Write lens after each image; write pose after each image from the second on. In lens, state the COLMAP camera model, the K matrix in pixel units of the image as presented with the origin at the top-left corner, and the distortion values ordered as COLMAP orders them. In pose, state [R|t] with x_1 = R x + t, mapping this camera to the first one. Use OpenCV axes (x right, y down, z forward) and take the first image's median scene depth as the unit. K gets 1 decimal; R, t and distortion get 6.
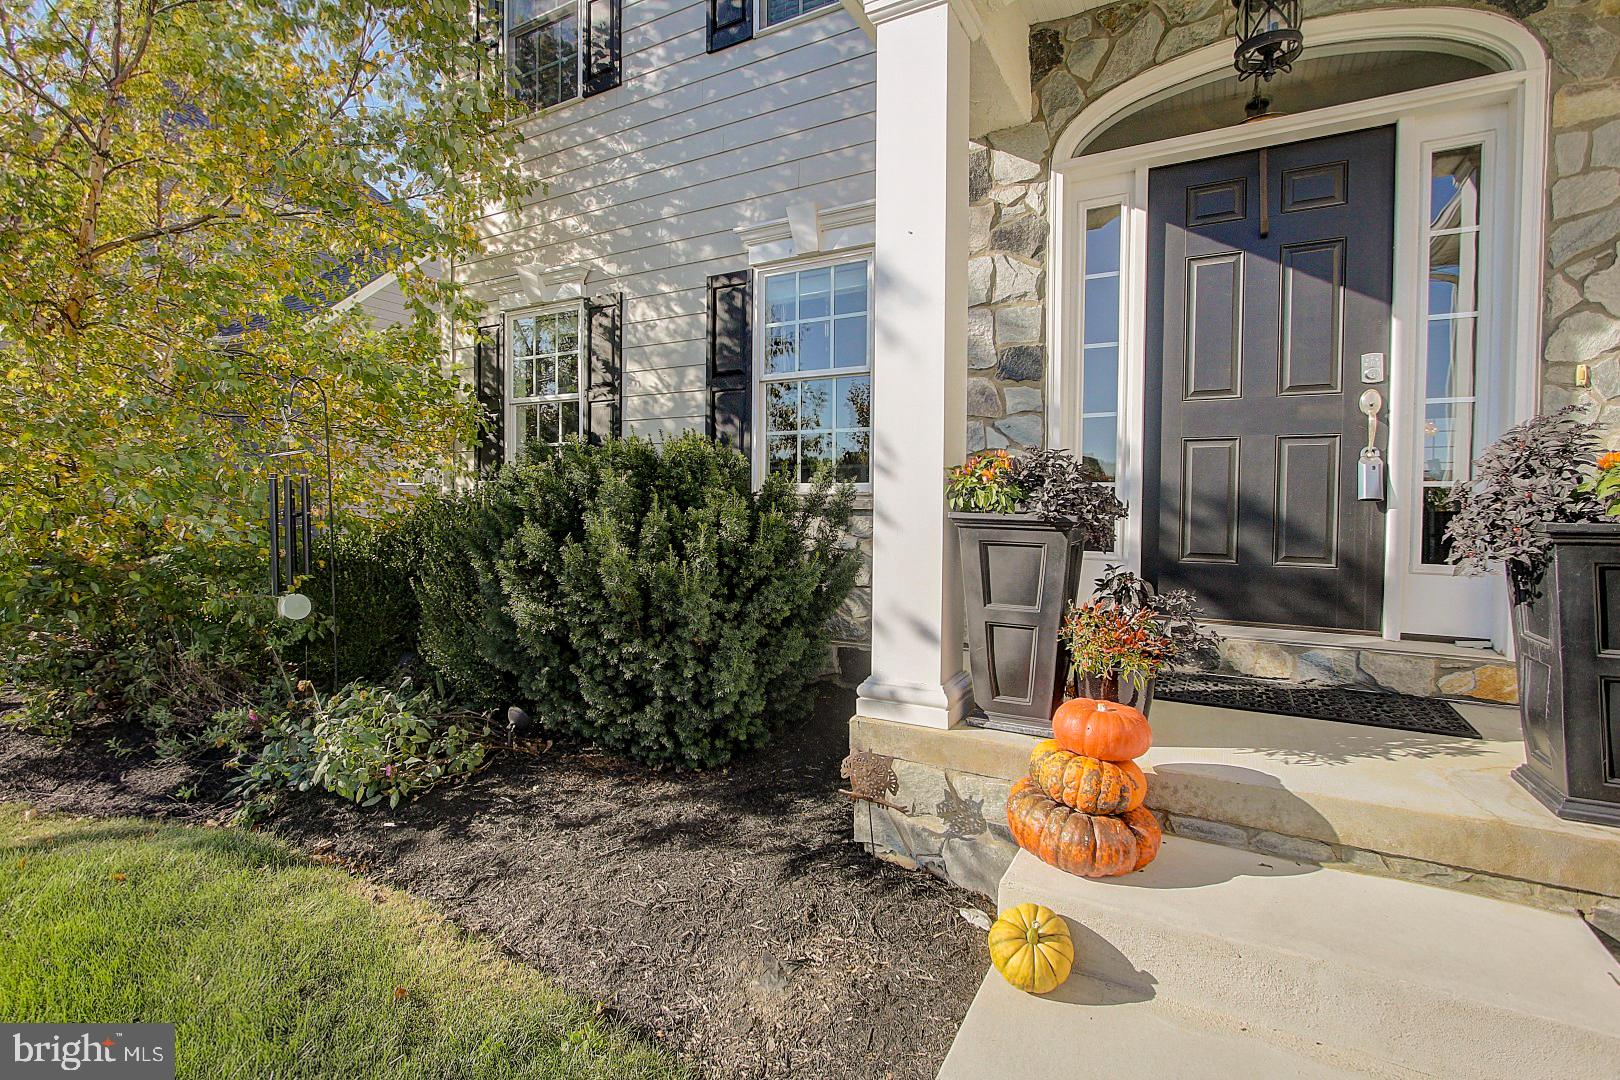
lens RADIAL K [[744.5, 0, 807.4], [0, 744.5, 520.8], [0, 0, 1]] dist [-0.013070, 0.002273]
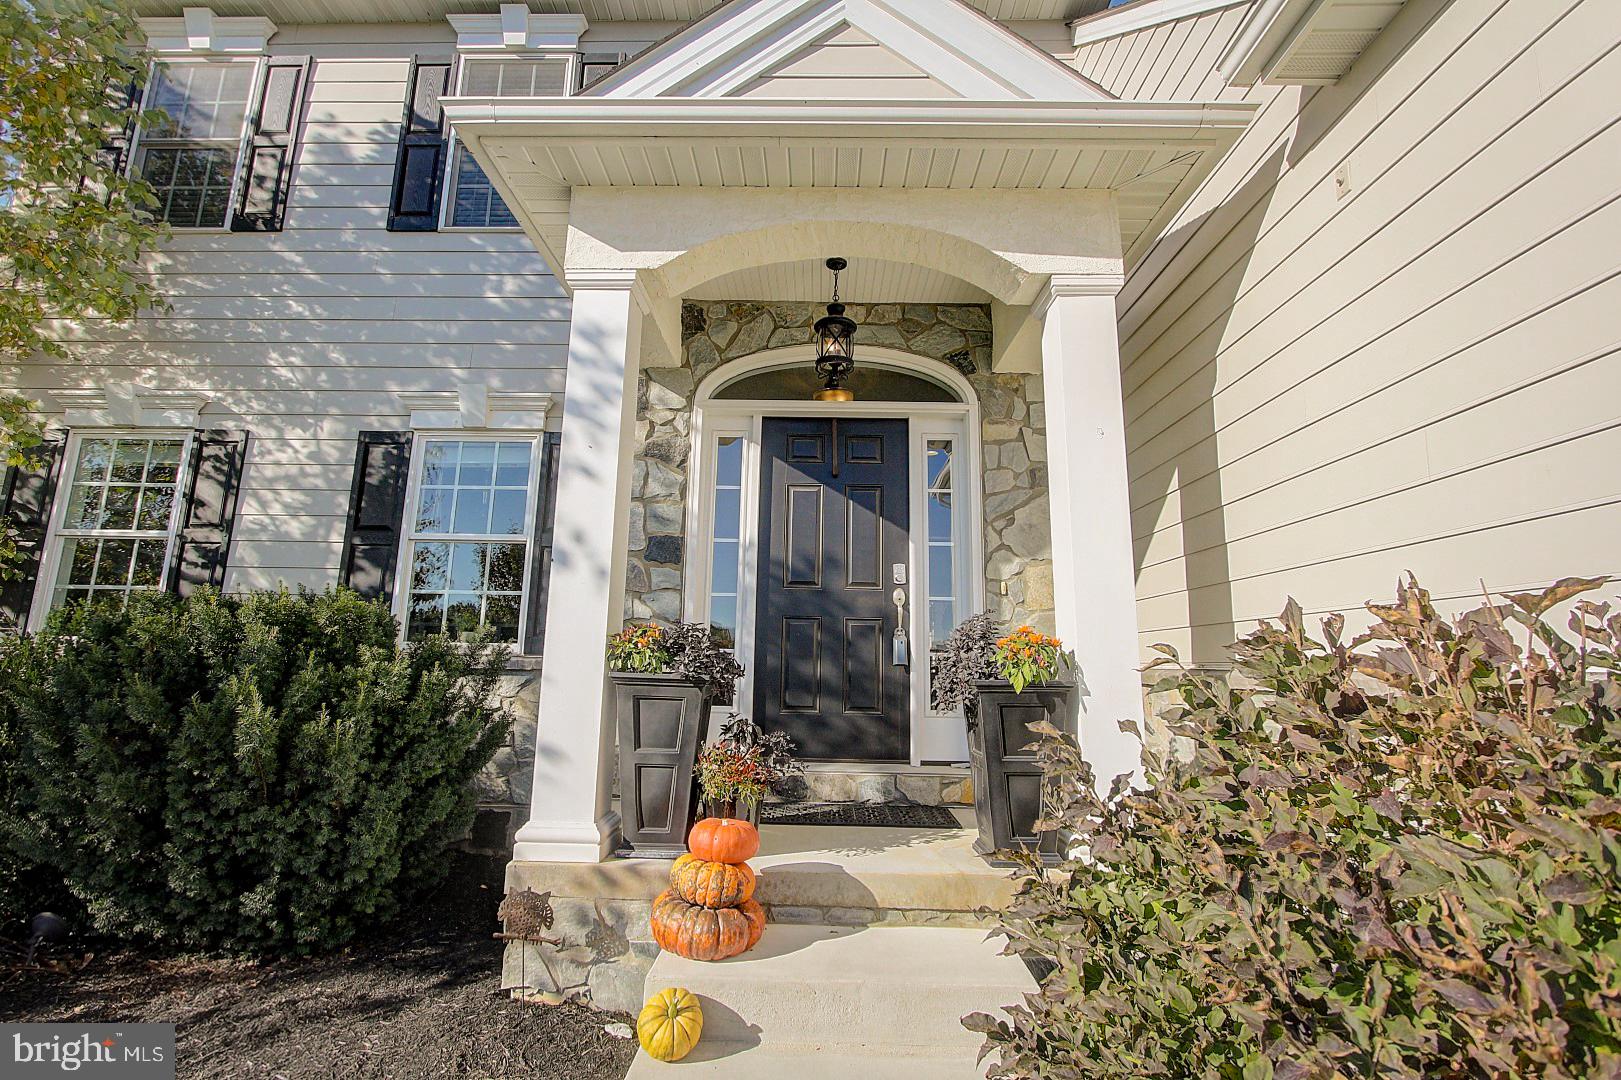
lens RADIAL K [[745.0, 0, 805.3], [0, 745.0, 521.2], [0, 0, 1]] dist [-0.013070, 0.002273]
pose [[0.881524, 0.098804, 0.461685, -0.094849], [0.001574, 0.977238, -0.212142, 0.005147], [-0.472137, 0.187735, 0.861303, -0.206821]]
